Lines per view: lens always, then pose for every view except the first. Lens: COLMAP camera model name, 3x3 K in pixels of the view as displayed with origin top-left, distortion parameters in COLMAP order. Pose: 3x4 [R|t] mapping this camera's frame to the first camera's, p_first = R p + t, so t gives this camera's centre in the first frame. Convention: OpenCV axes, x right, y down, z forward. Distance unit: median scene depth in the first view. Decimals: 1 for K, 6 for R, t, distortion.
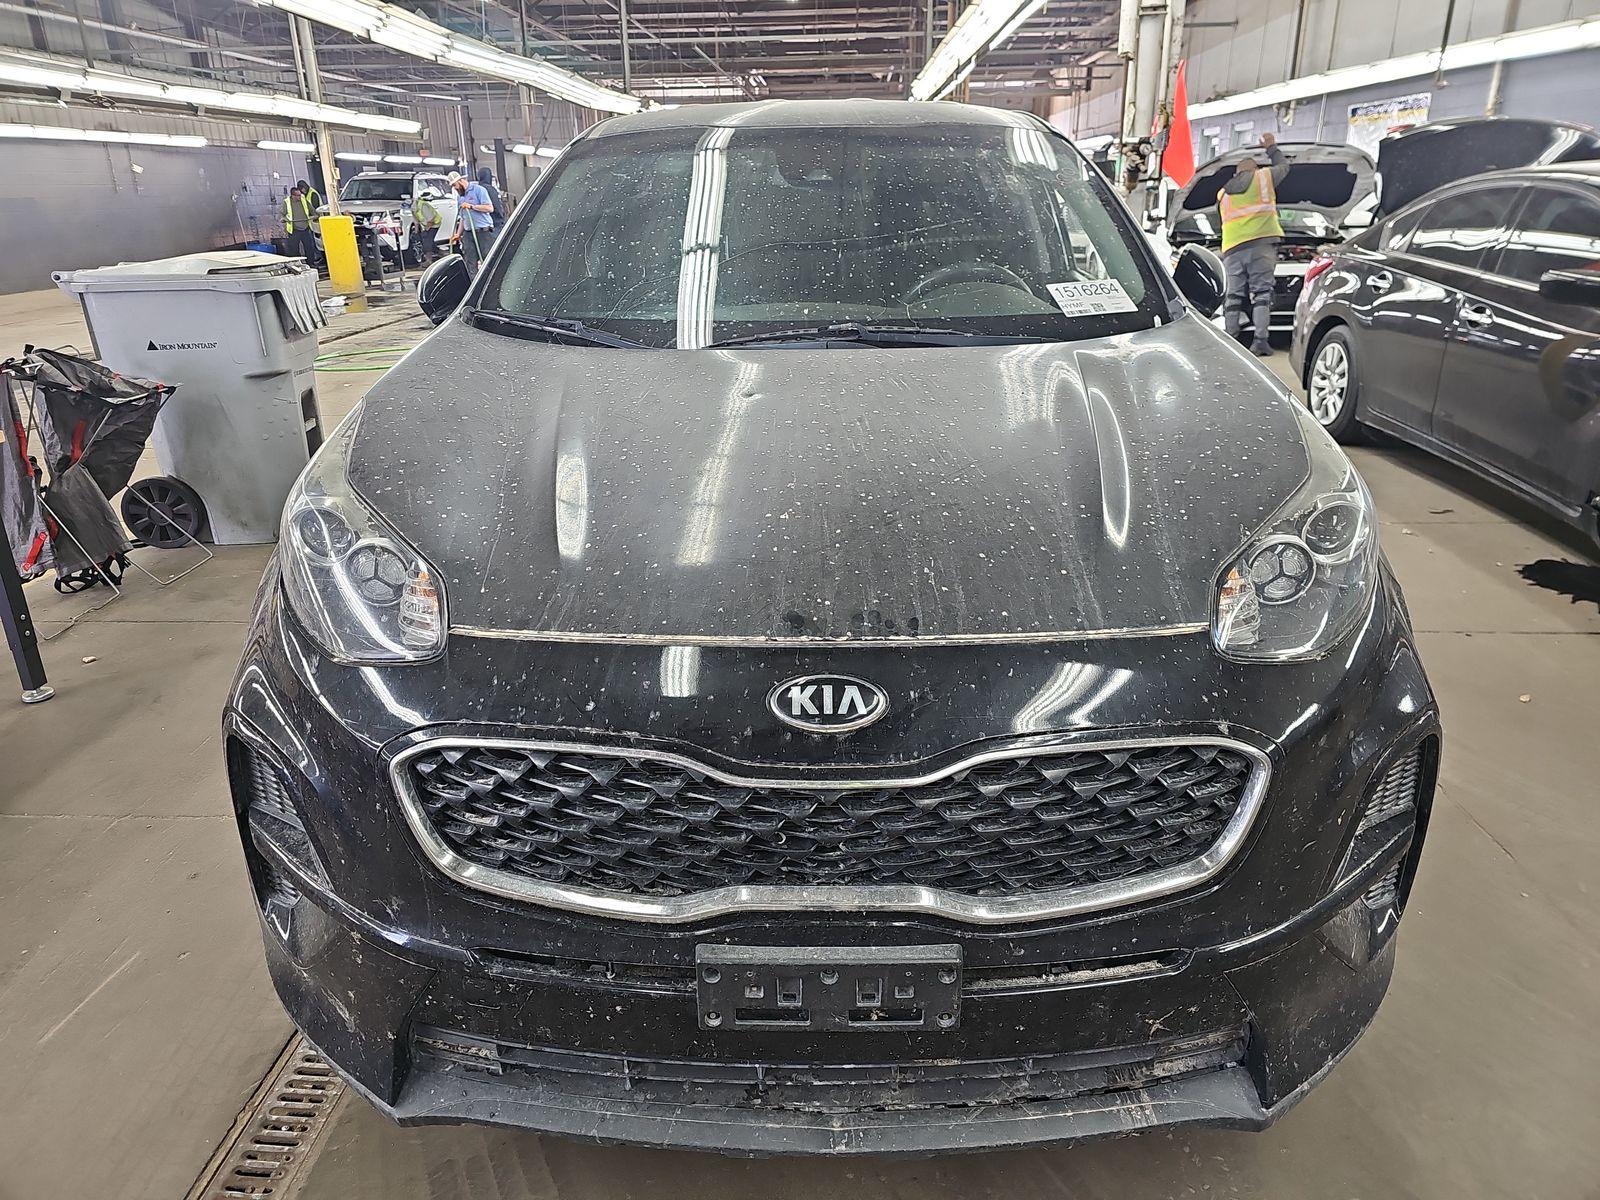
lens RADIAL K [[1058.0, 0, 800.0], [0, 1058.0, 600.0], [0, 0, 1]] dist [0.033387, -0.051969]
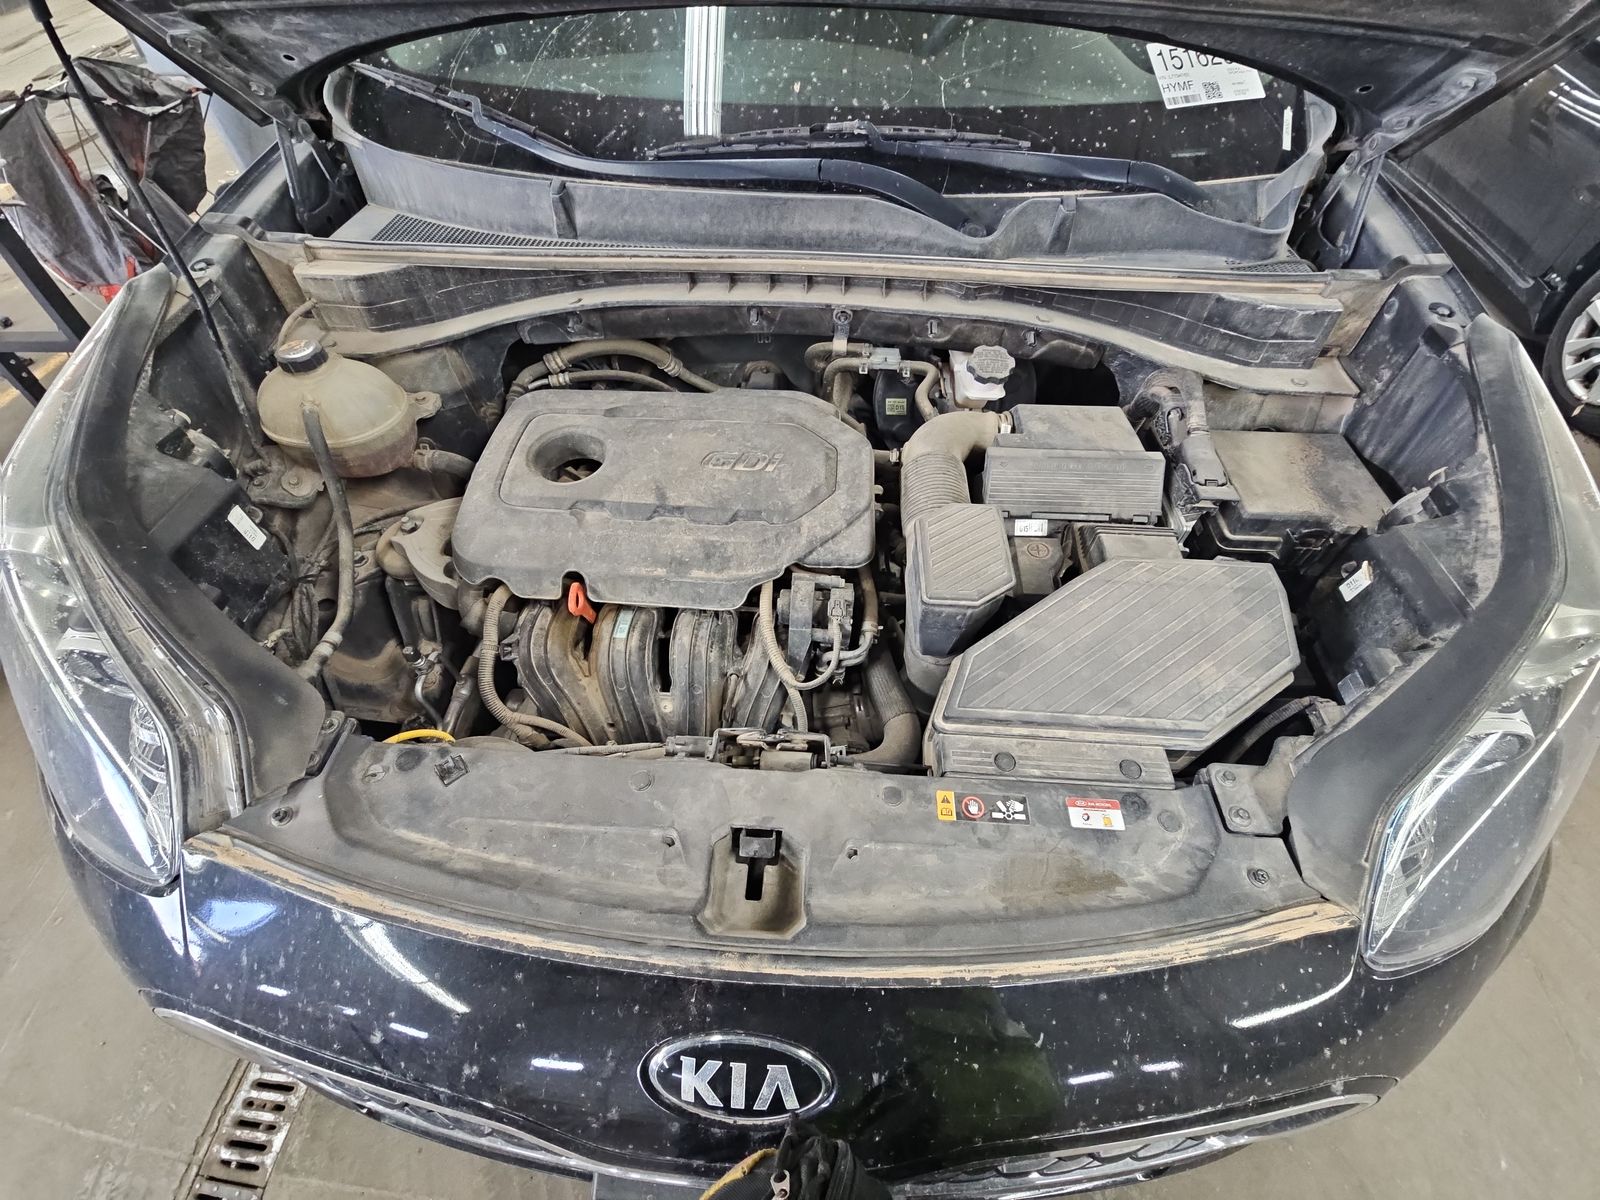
lens RADIAL K [[641.0, 0, 791.9], [0, 641.0, 609.3], [0, 0, 1]] dist [-0.008431, -0.000056]
pose [[0.998456, 0.051559, -0.020659, 0.049262], [-0.033826, 0.859445, 0.510108, -0.326674], [0.044056, -0.508621, 0.859863, 0.795670]]
